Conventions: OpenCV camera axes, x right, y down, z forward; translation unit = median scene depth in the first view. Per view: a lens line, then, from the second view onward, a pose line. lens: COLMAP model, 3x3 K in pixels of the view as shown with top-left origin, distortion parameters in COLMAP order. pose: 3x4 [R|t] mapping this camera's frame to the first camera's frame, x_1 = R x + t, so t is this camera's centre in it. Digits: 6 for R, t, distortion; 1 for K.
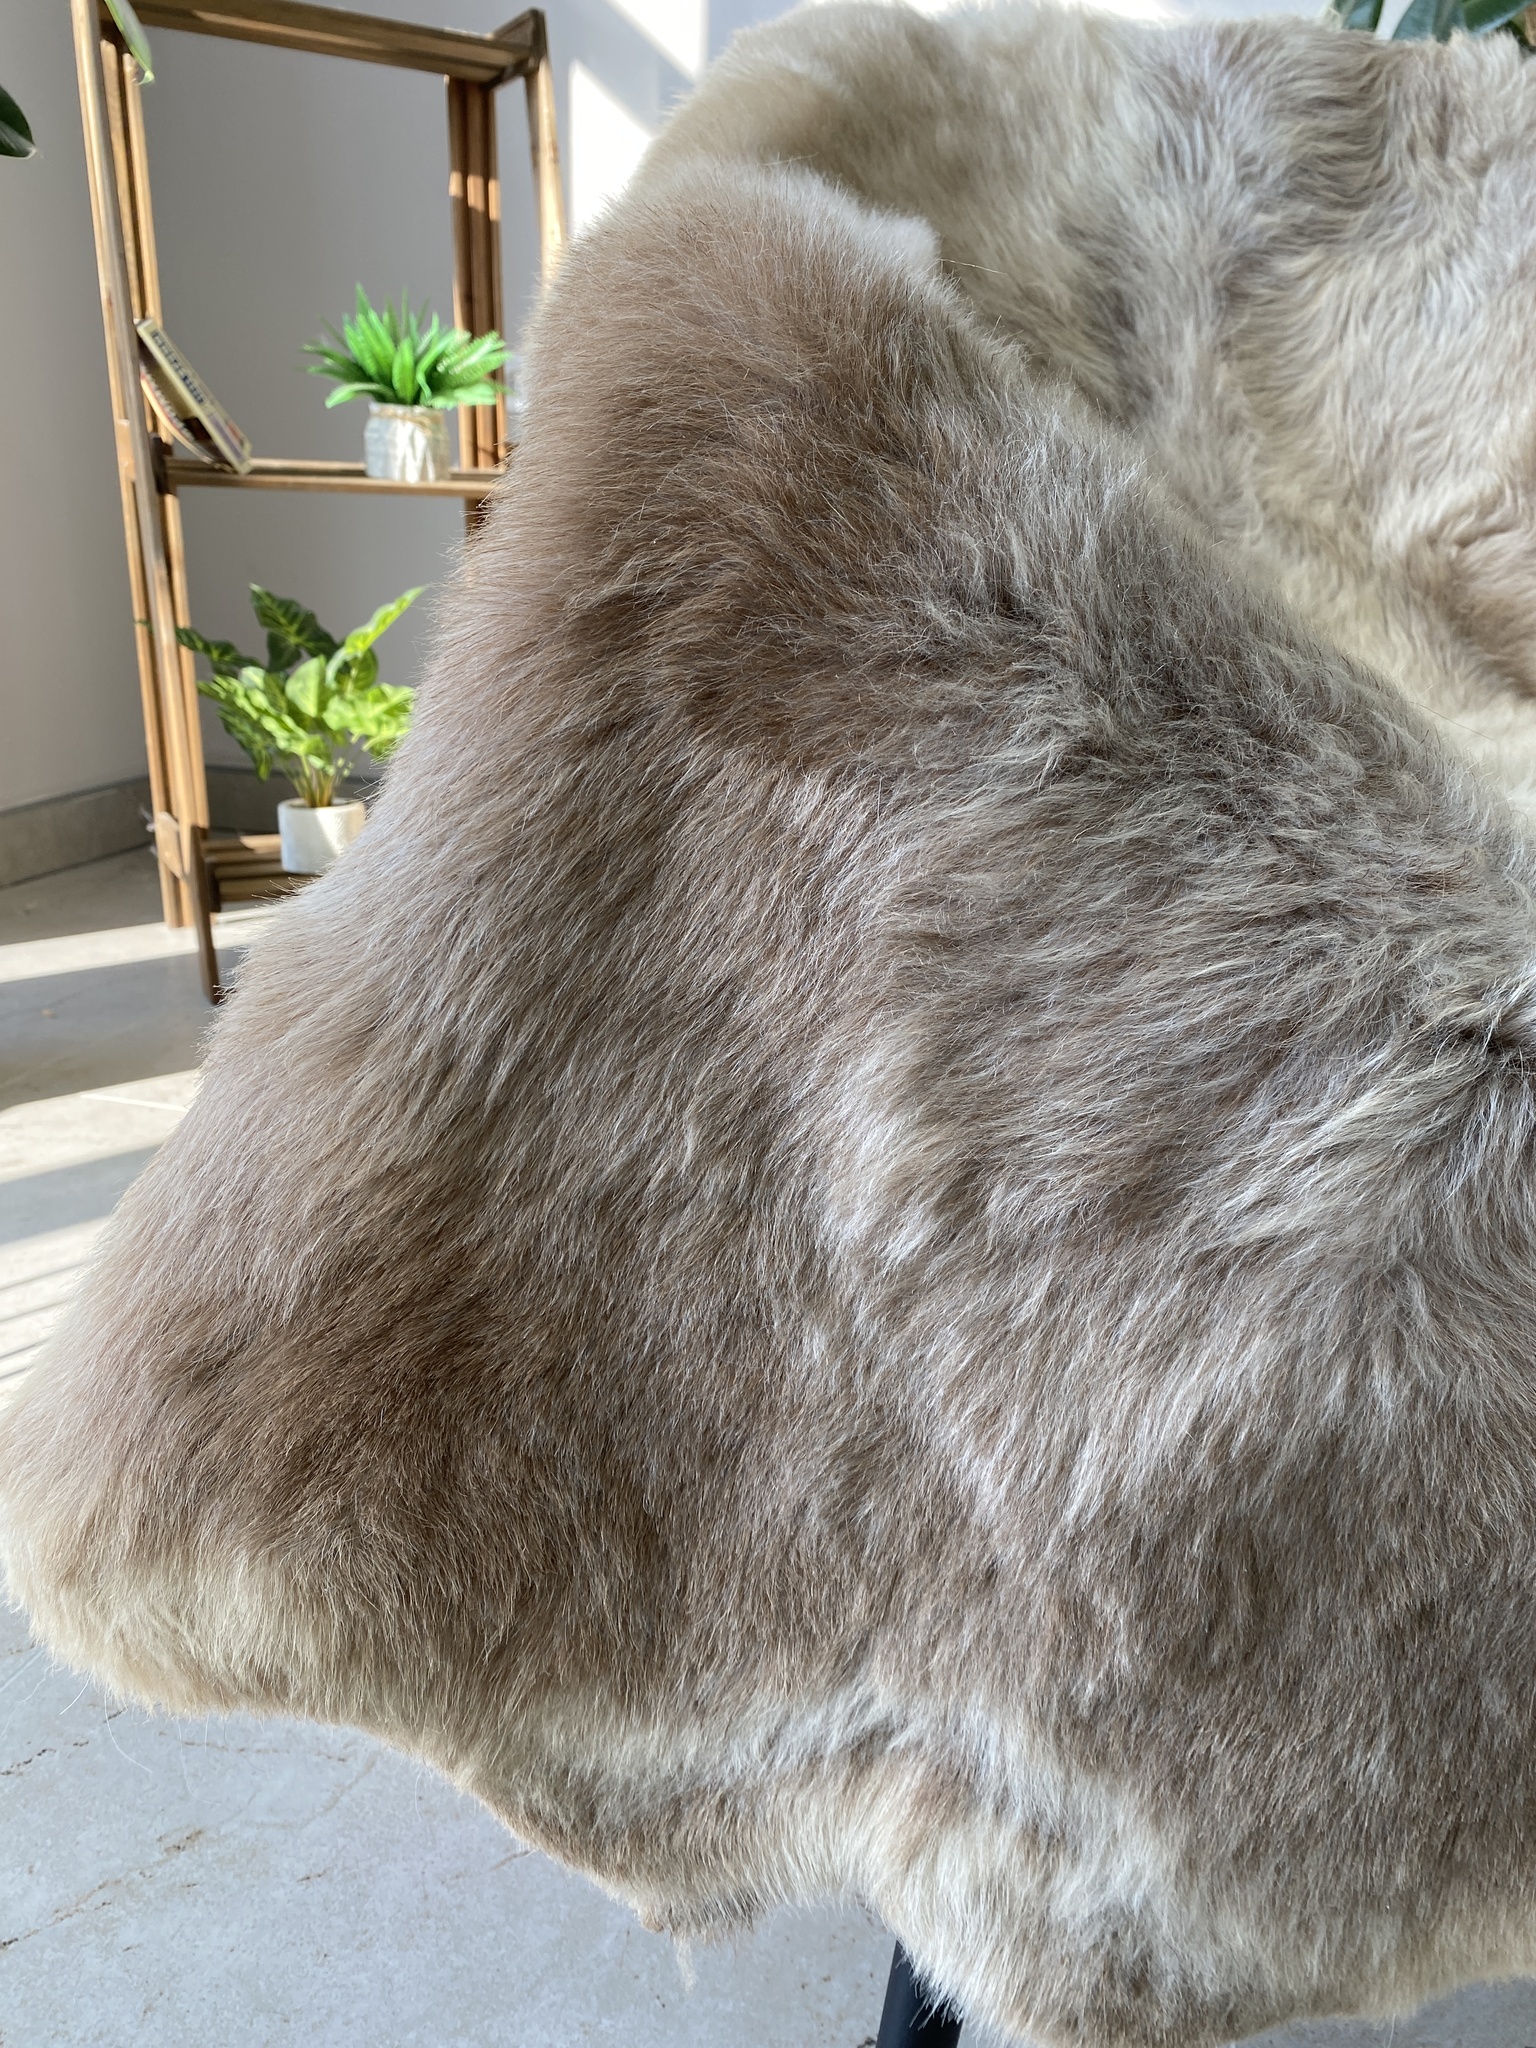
lens RADIAL K [[1558.9, 0, 787.2], [0, 1558.9, 1032.1], [0, 0, 1]] dist [0.020961, -0.021892]
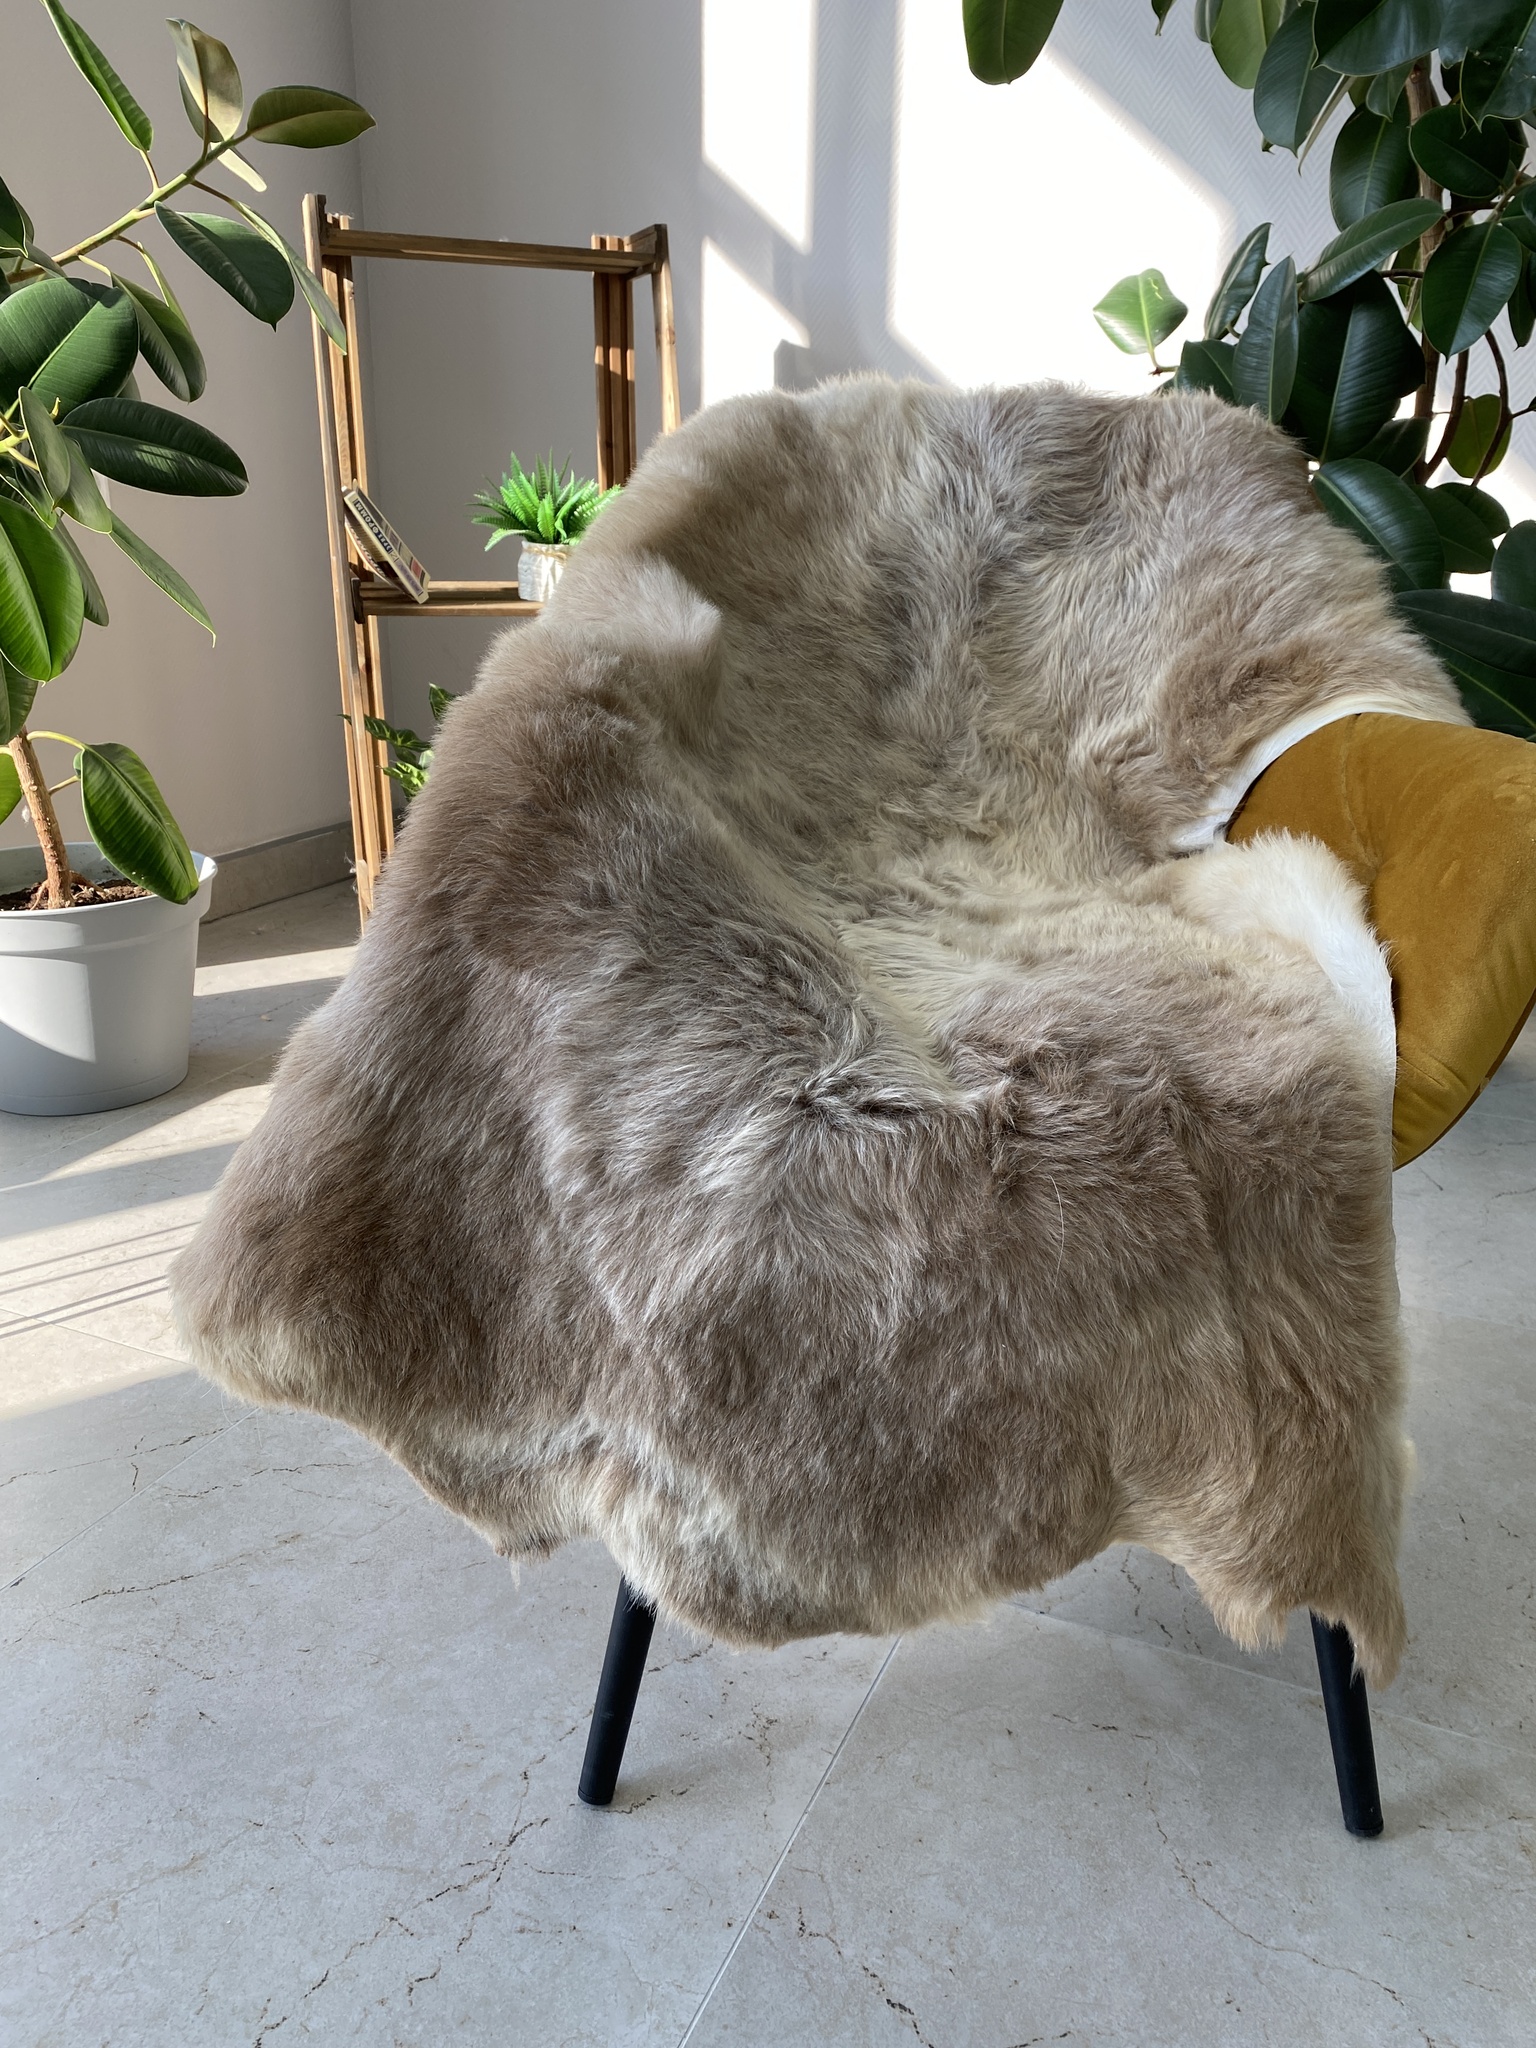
lens RADIAL K [[1558.9, 0, 761.3], [0, 1558.9, 1022.1], [0, 0, 1]] dist [0.020961, -0.021892]
pose [[0.987666, 0.030081, -0.153657, 0.541679], [-0.030616, 0.999531, -0.001118, -0.080300], [0.153551, 0.005809, 0.988124, -0.889903]]
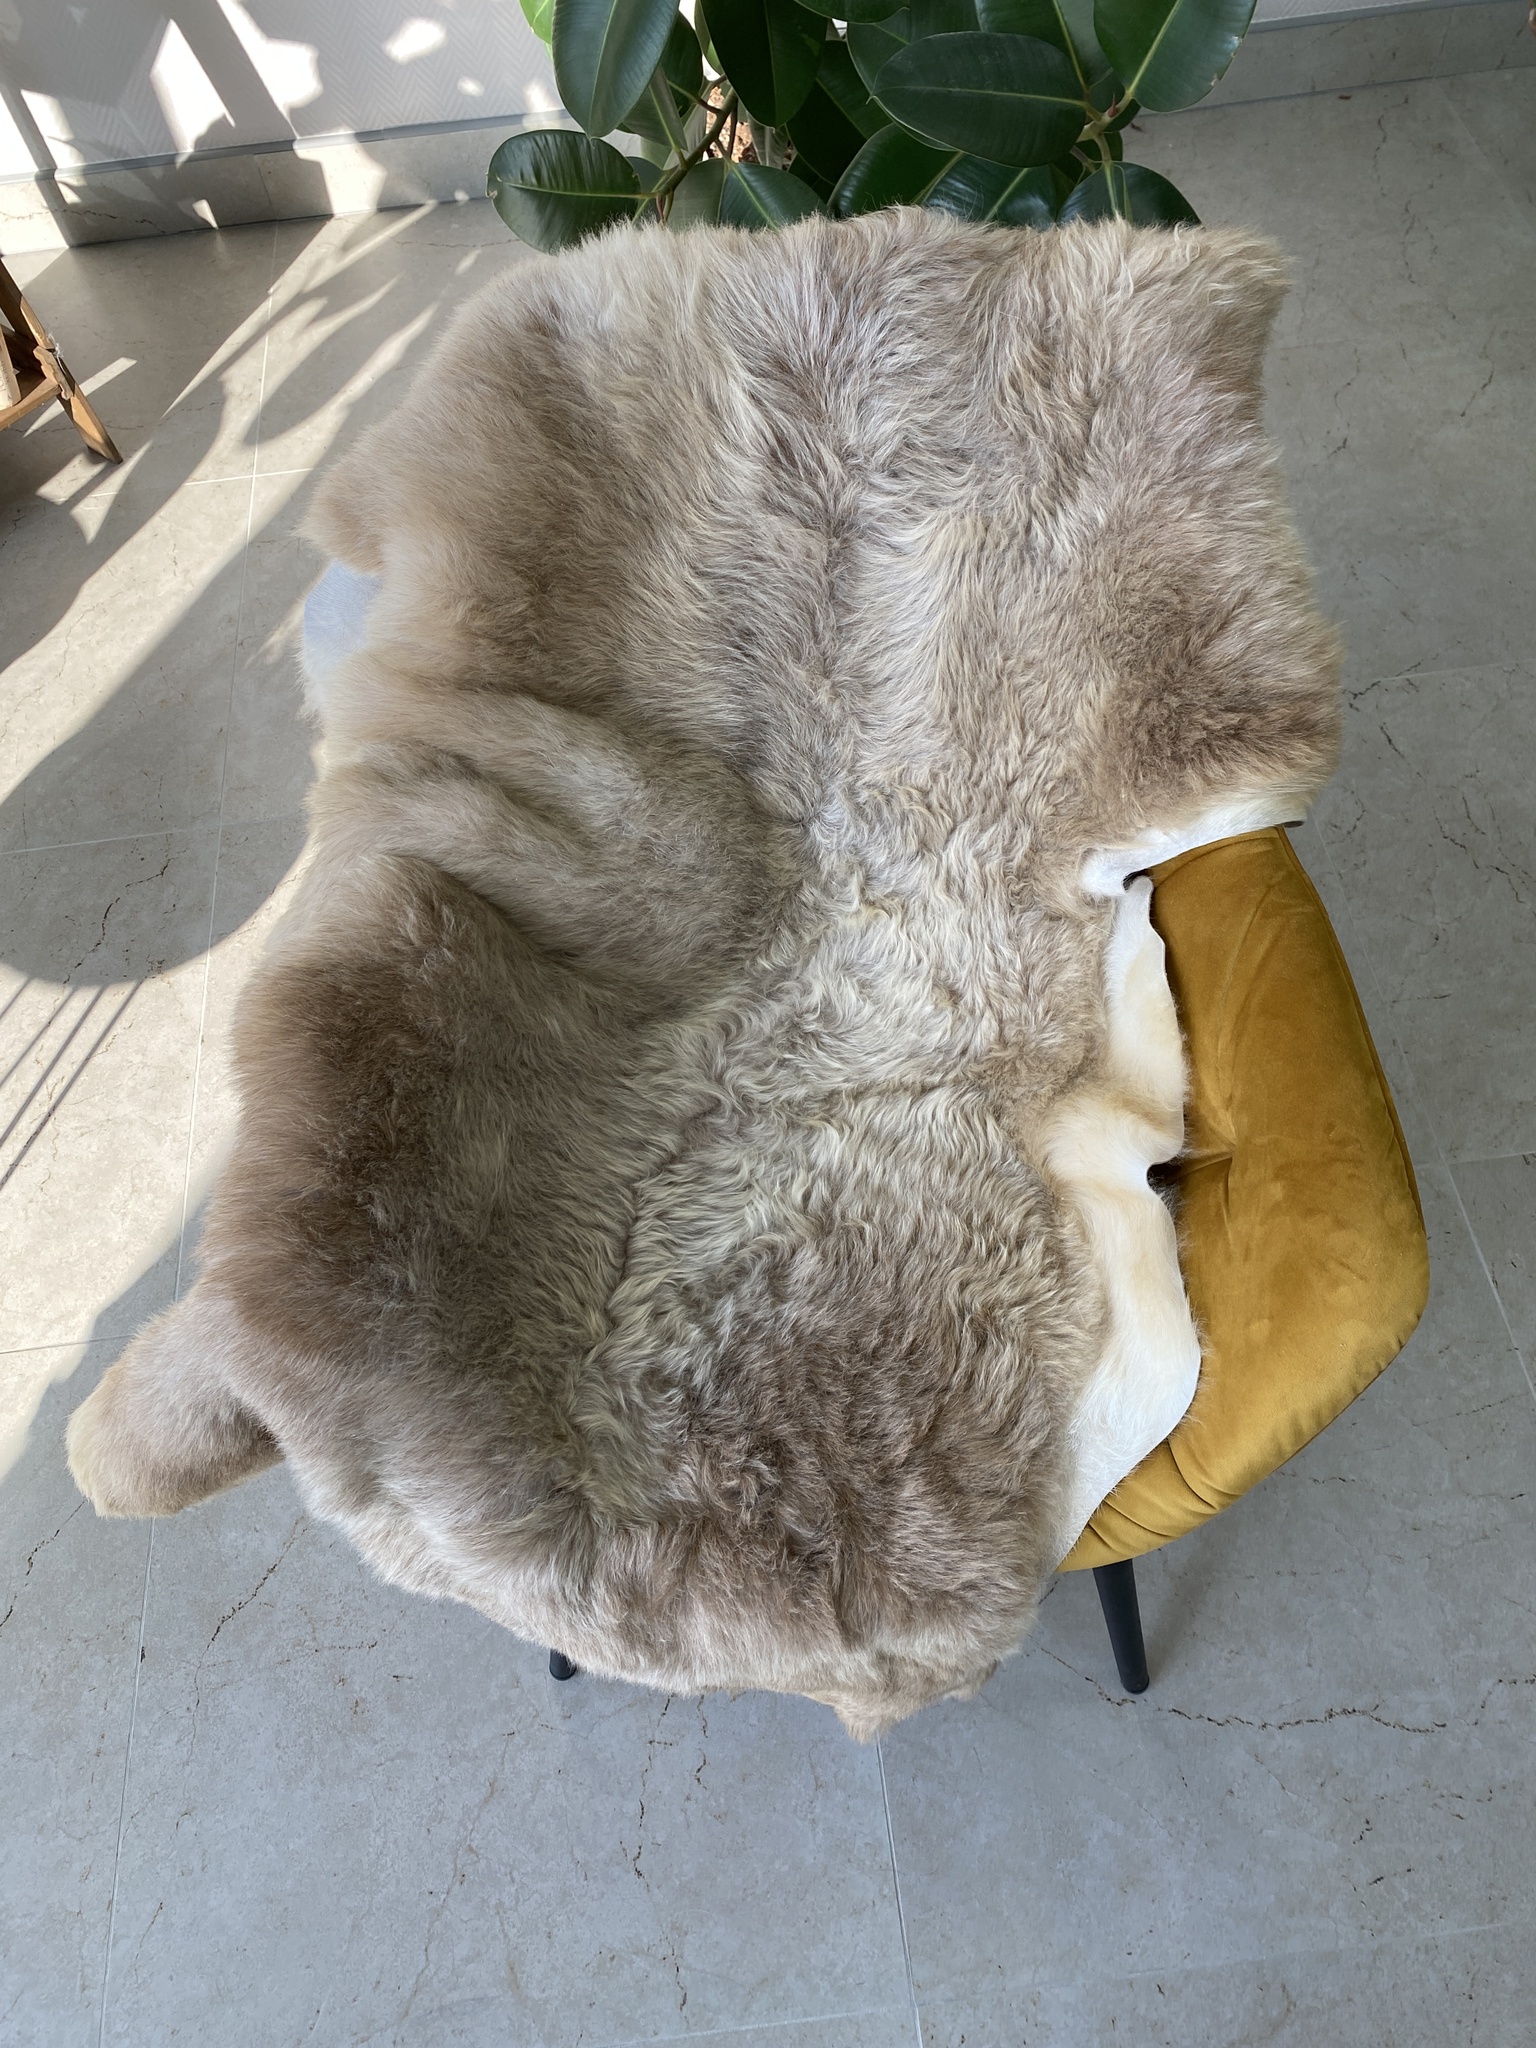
lens RADIAL K [[1558.9, 0, 776.5], [0, 1558.9, 996.5], [0, 0, 1]] dist [0.020961, -0.021892]
pose [[0.924482, -0.360447, 0.124141, 0.179099], [0.201017, 0.737589, 0.644635, -1.631918], [-0.323922, -0.570999, 0.754344, -0.469830]]
